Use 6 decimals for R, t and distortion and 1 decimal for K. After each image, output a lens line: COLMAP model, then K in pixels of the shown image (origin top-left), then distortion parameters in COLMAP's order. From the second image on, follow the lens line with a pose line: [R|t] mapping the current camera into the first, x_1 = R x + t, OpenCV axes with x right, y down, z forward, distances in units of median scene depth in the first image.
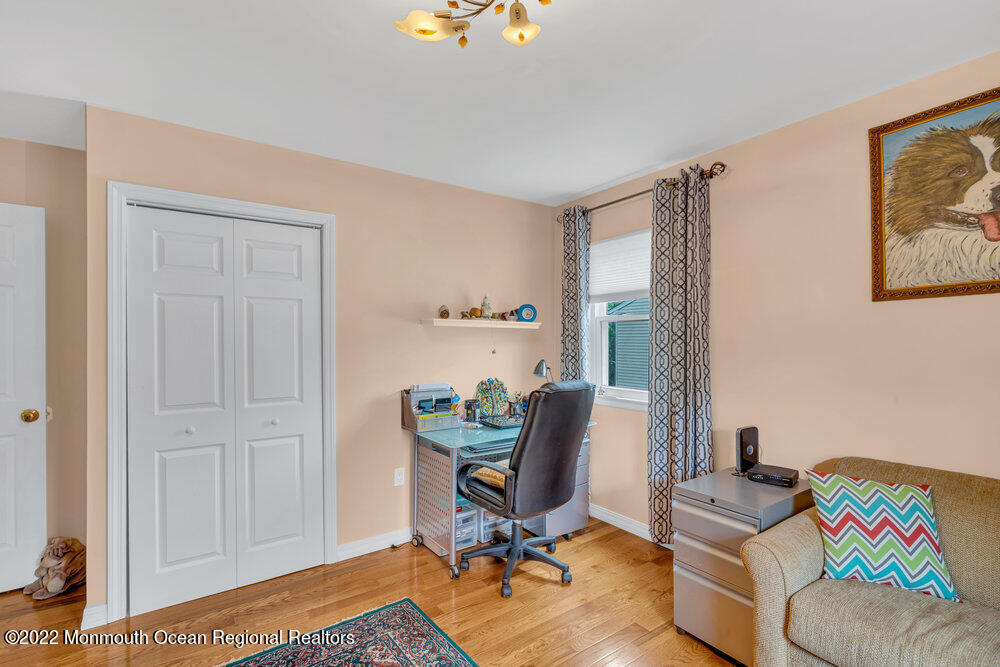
lens RADIAL K [[453.3, 0, 501.2], [0, 453.3, 336.1], [0, 0, 1]] dist [-0.013101, 0.004374]
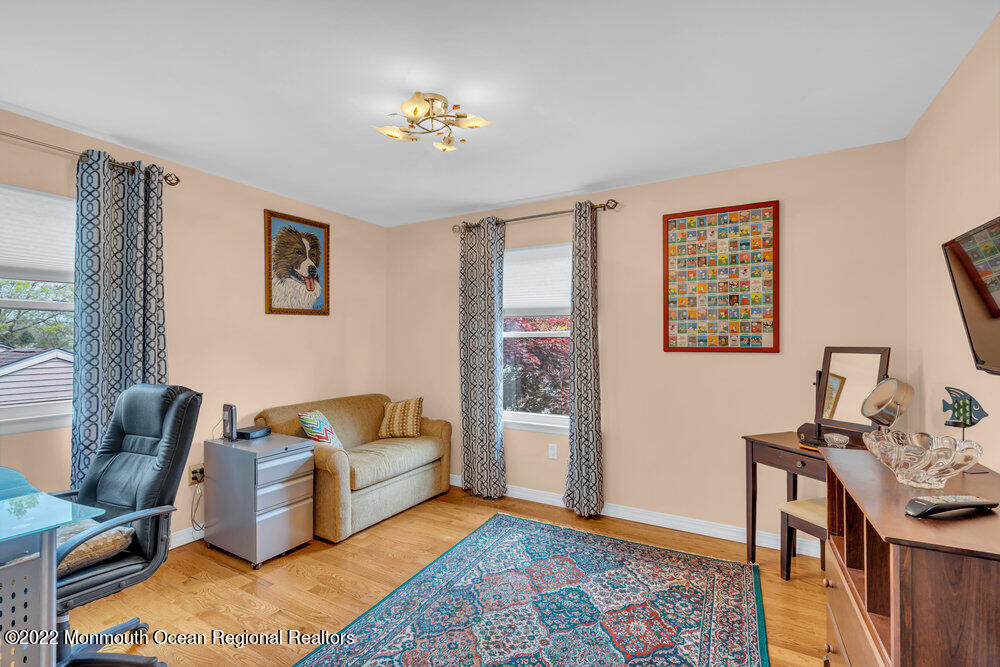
lens RADIAL K [[453.3, 0, 499.8], [0, 453.3, 335.9], [0, 0, 1]] dist [-0.013101, 0.004374]
pose [[-0.435345, 0.007270, 0.900234, -1.082771], [-0.004155, 0.999941, -0.010084, 0.017455], [-0.900254, -0.008131, -0.435289, 0.980101]]
